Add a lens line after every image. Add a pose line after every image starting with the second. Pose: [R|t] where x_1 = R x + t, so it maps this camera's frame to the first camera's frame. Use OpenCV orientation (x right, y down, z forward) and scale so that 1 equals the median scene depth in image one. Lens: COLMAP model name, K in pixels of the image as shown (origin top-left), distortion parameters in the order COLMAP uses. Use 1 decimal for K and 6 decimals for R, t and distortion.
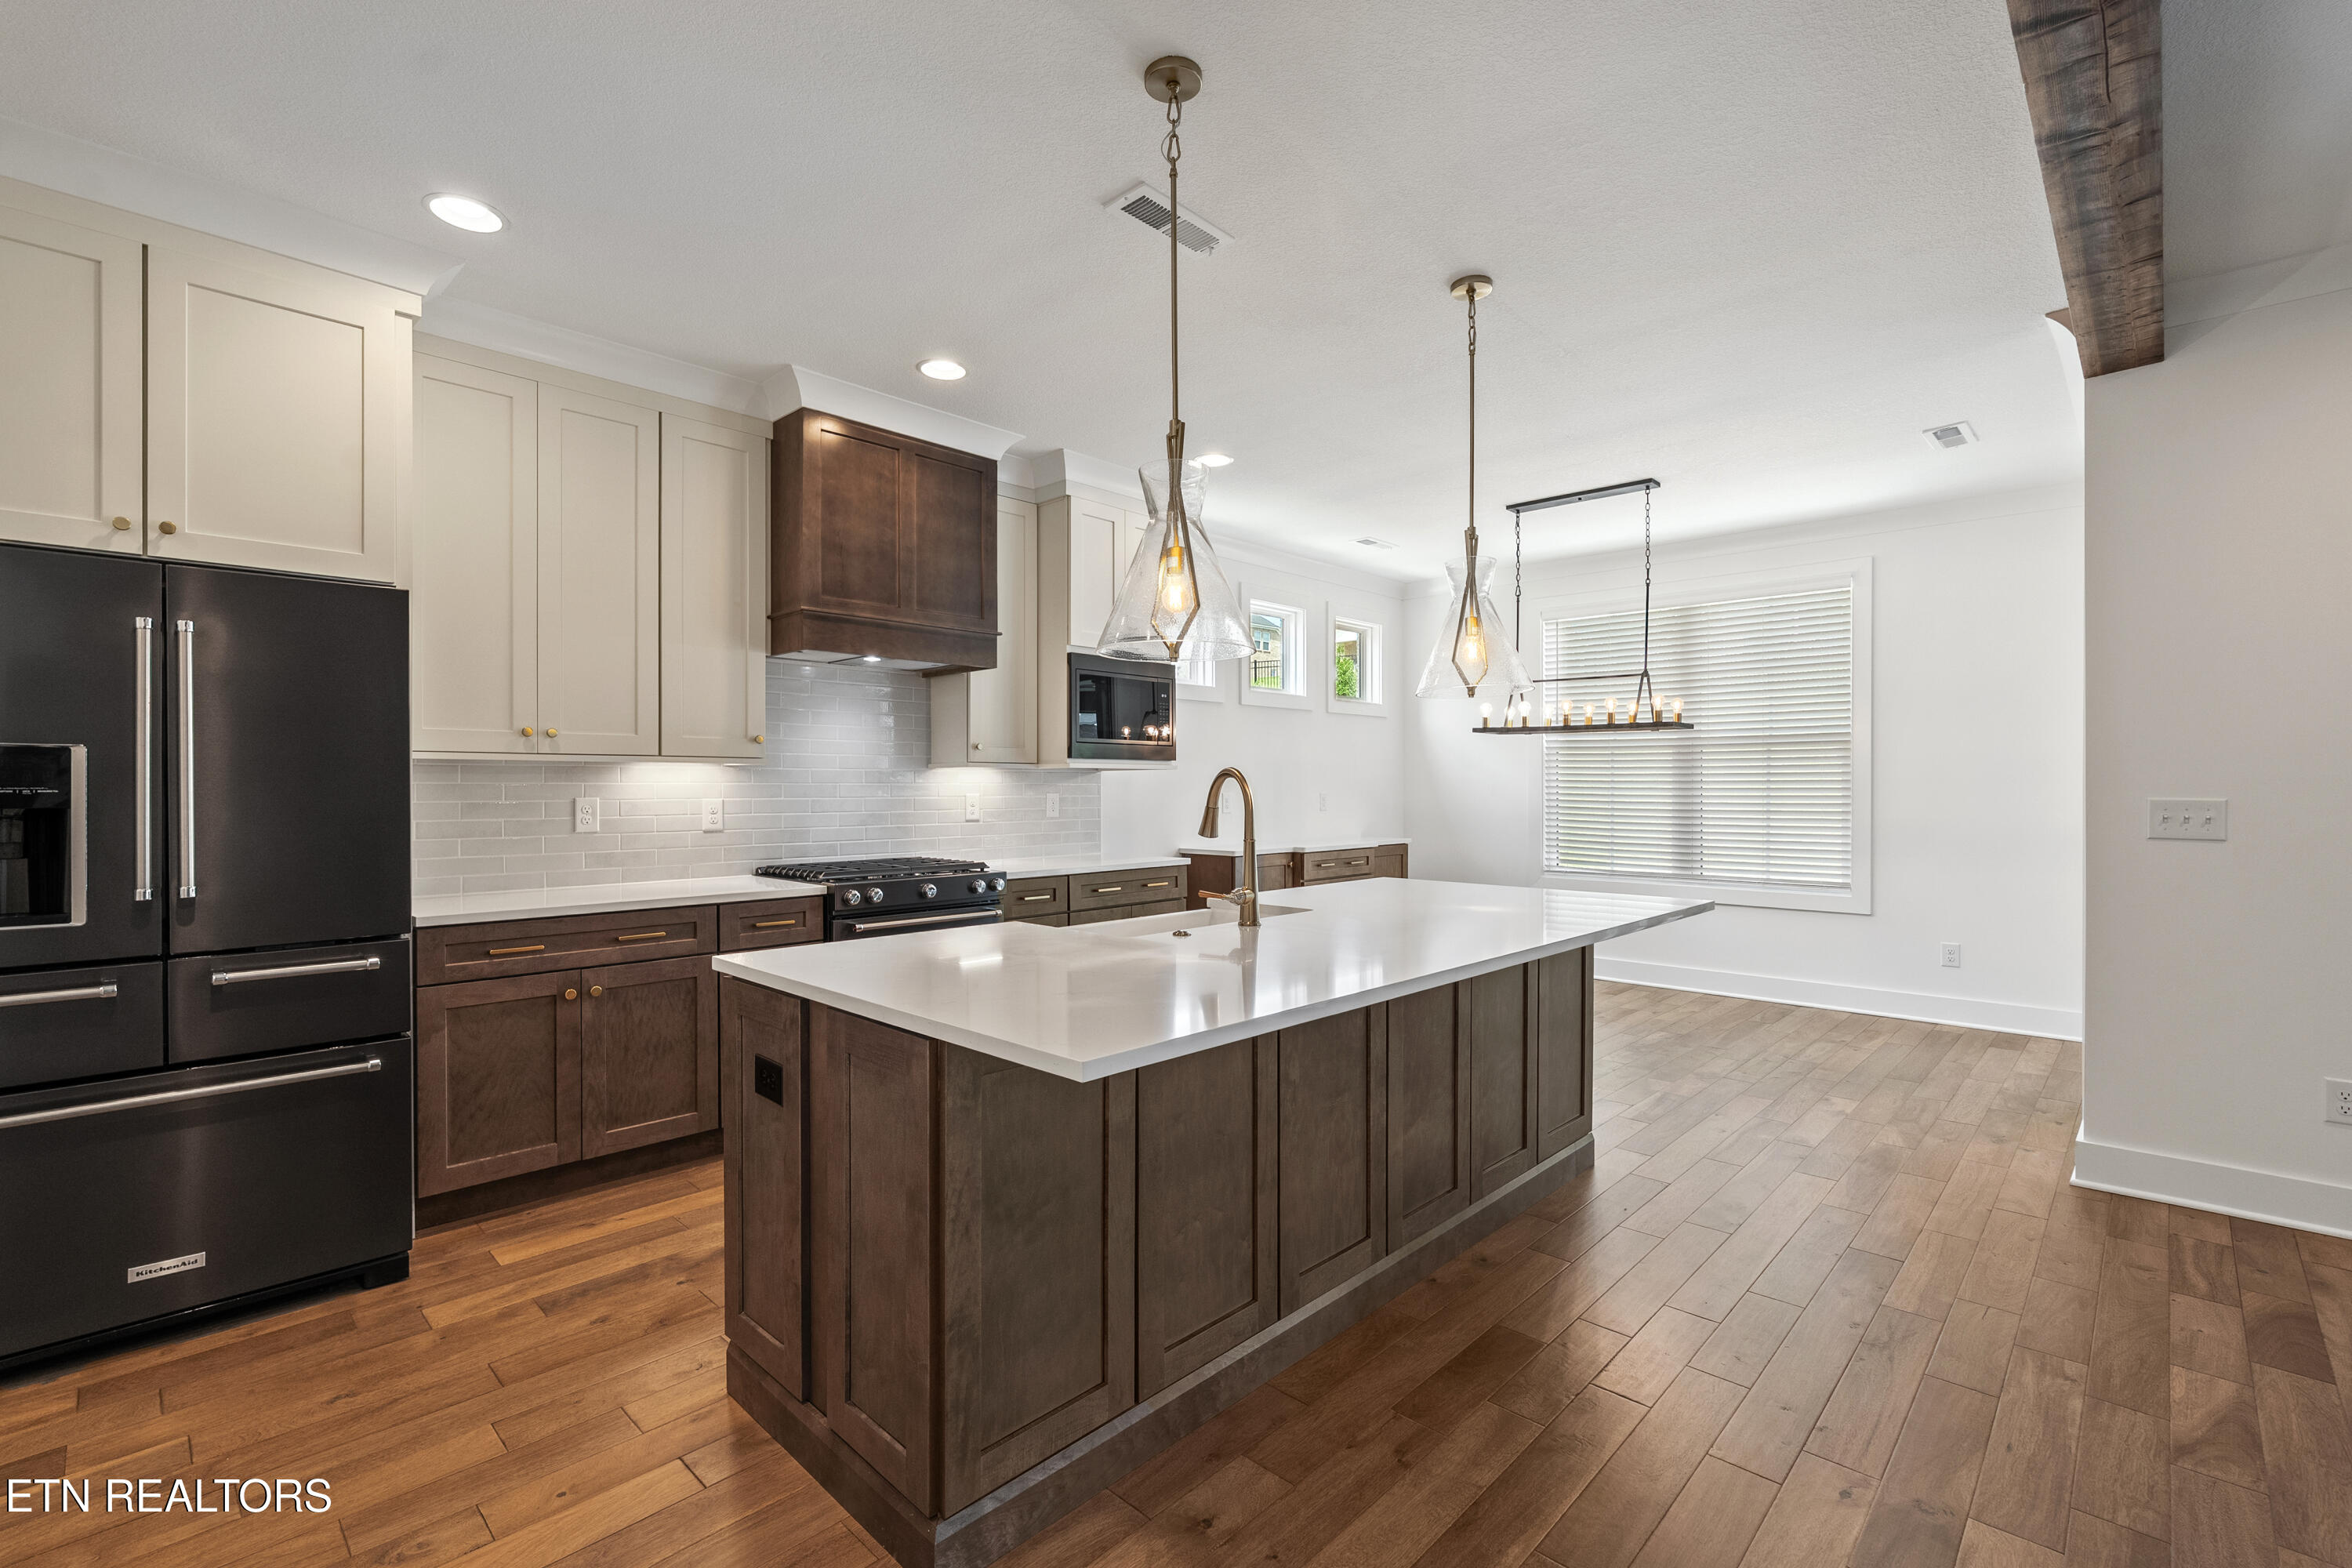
lens RADIAL K [[1037.7, 0, 1159.4], [0, 1037.7, 783.0], [0, 0, 1]] dist [-0.003206, -0.000567]
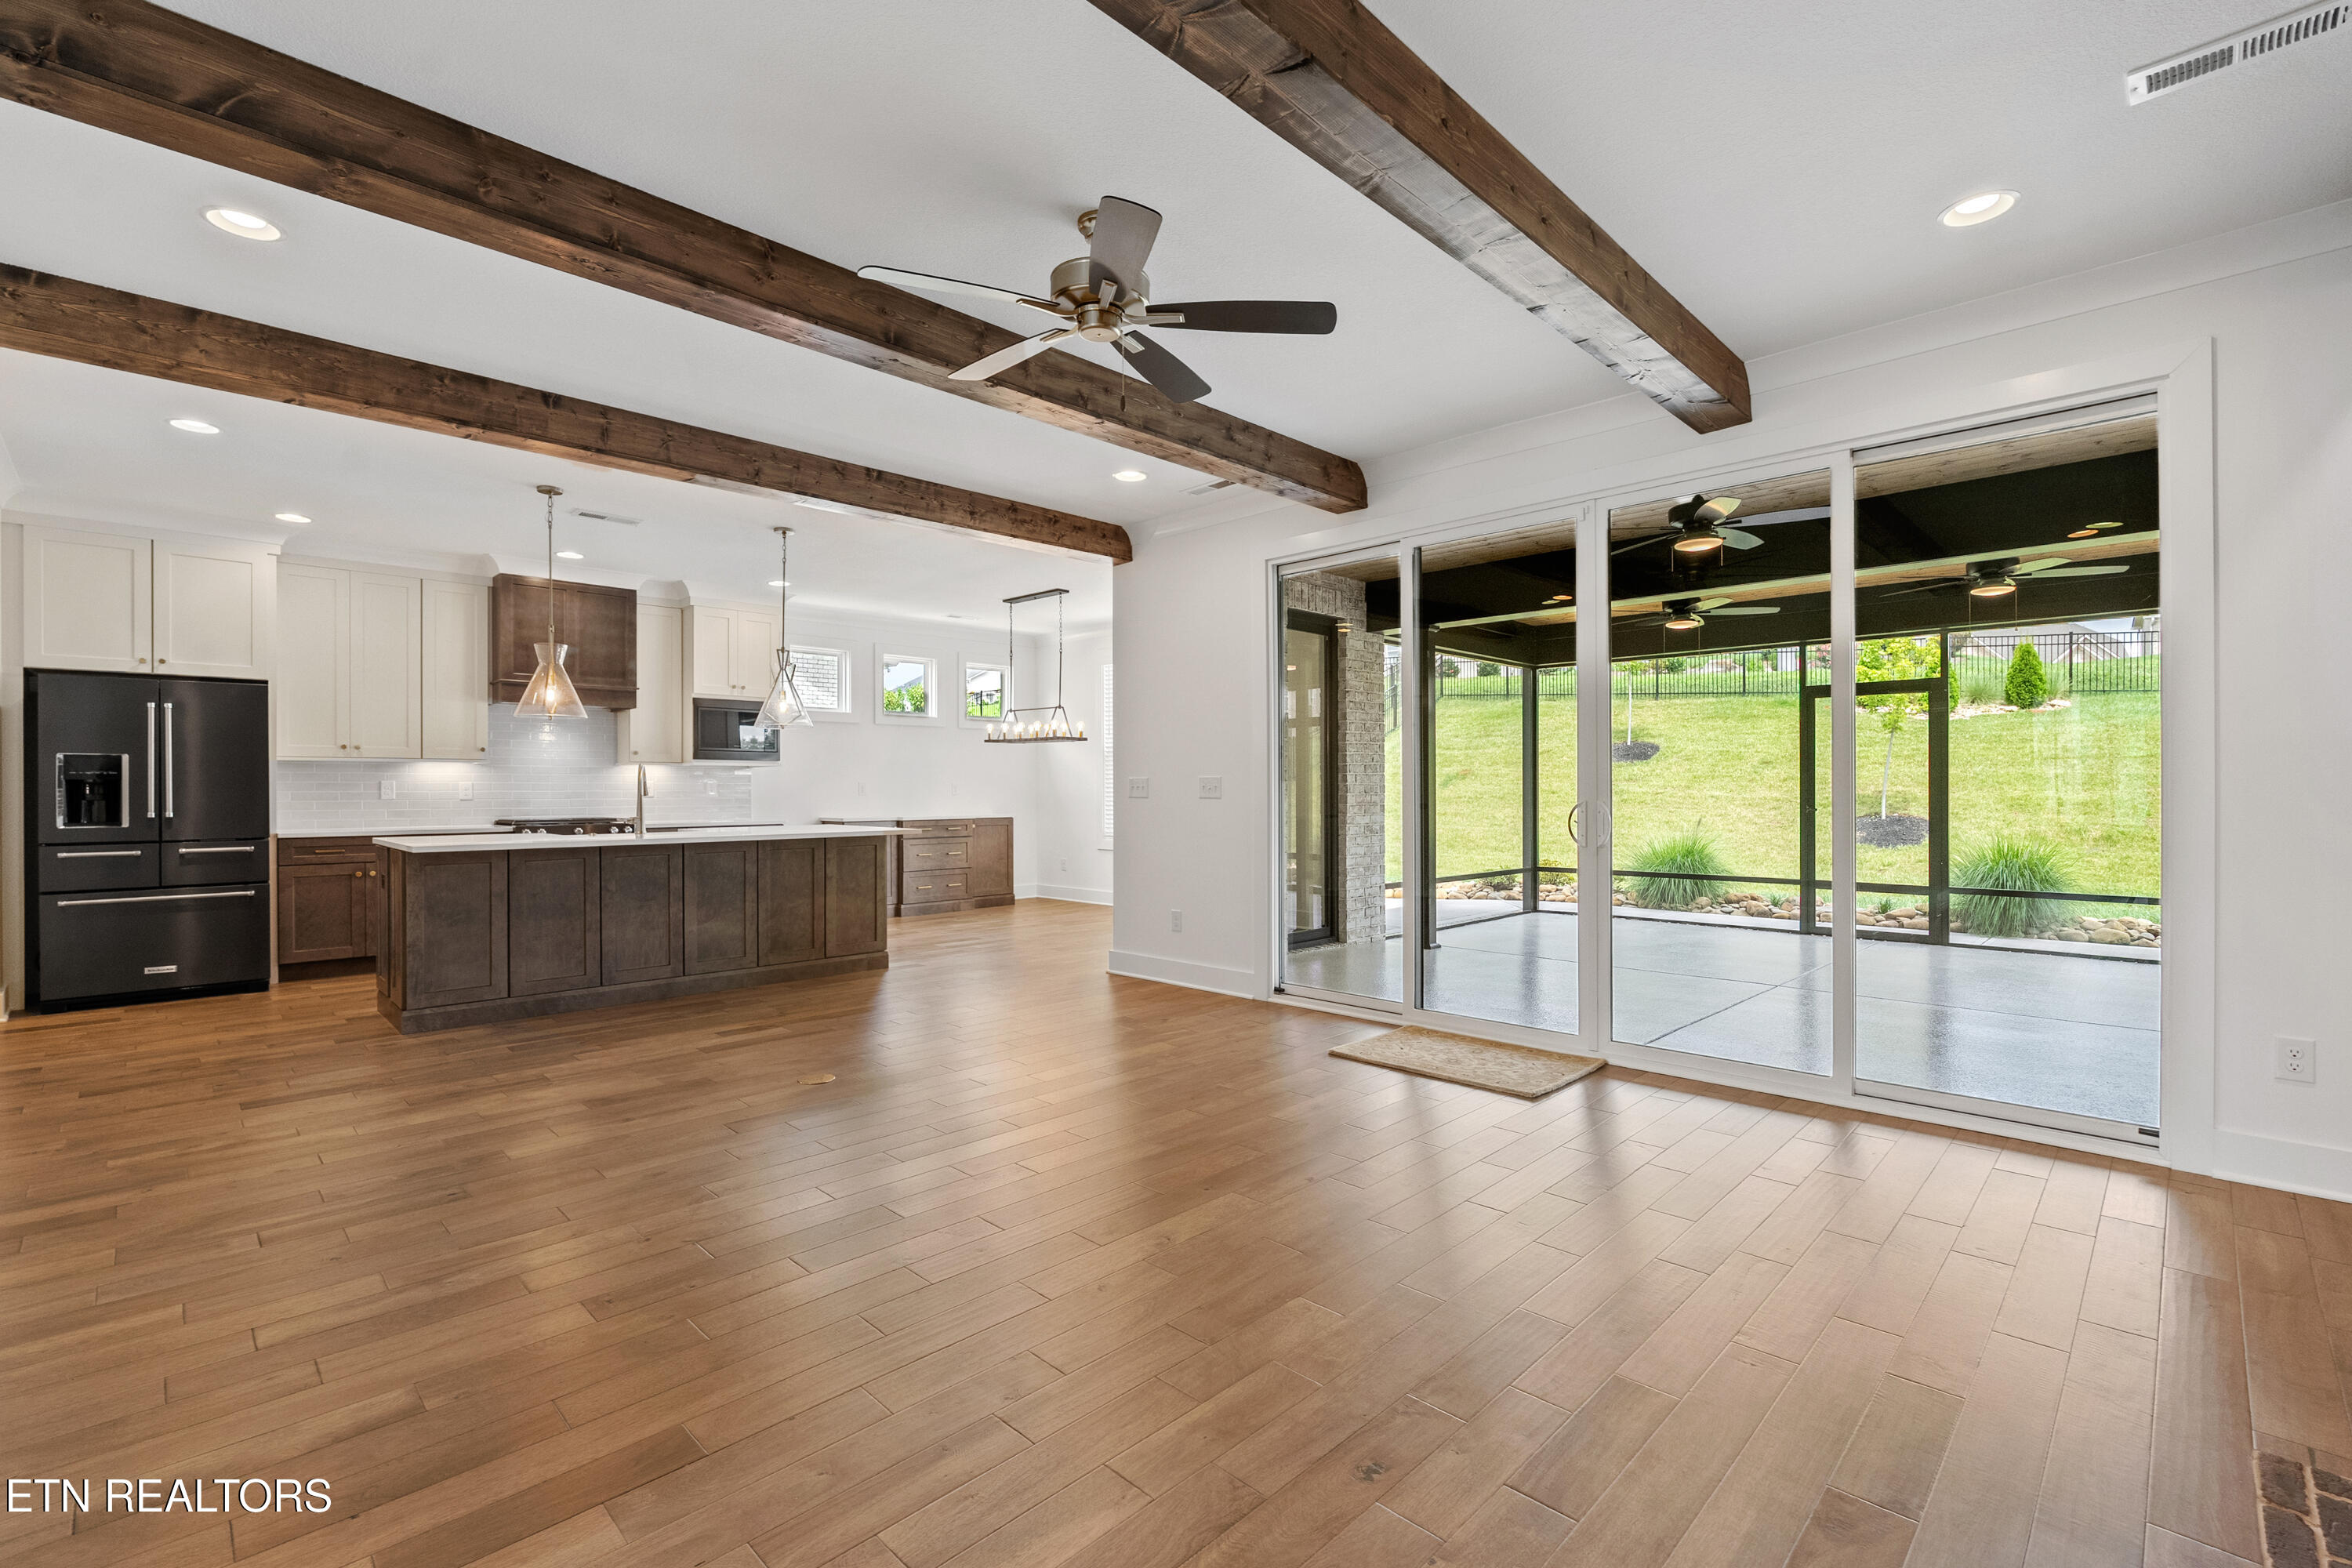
lens RADIAL K [[1037.7, 0, 1162.4], [0, 1037.7, 782.3], [0, 0, 1]] dist [-0.003206, -0.000567]
pose [[0.999851, -0.001607, -0.017209, 1.072287], [0.001564, 0.999996, -0.002516, 0.028919], [0.017213, 0.002489, 0.999849, -1.037518]]
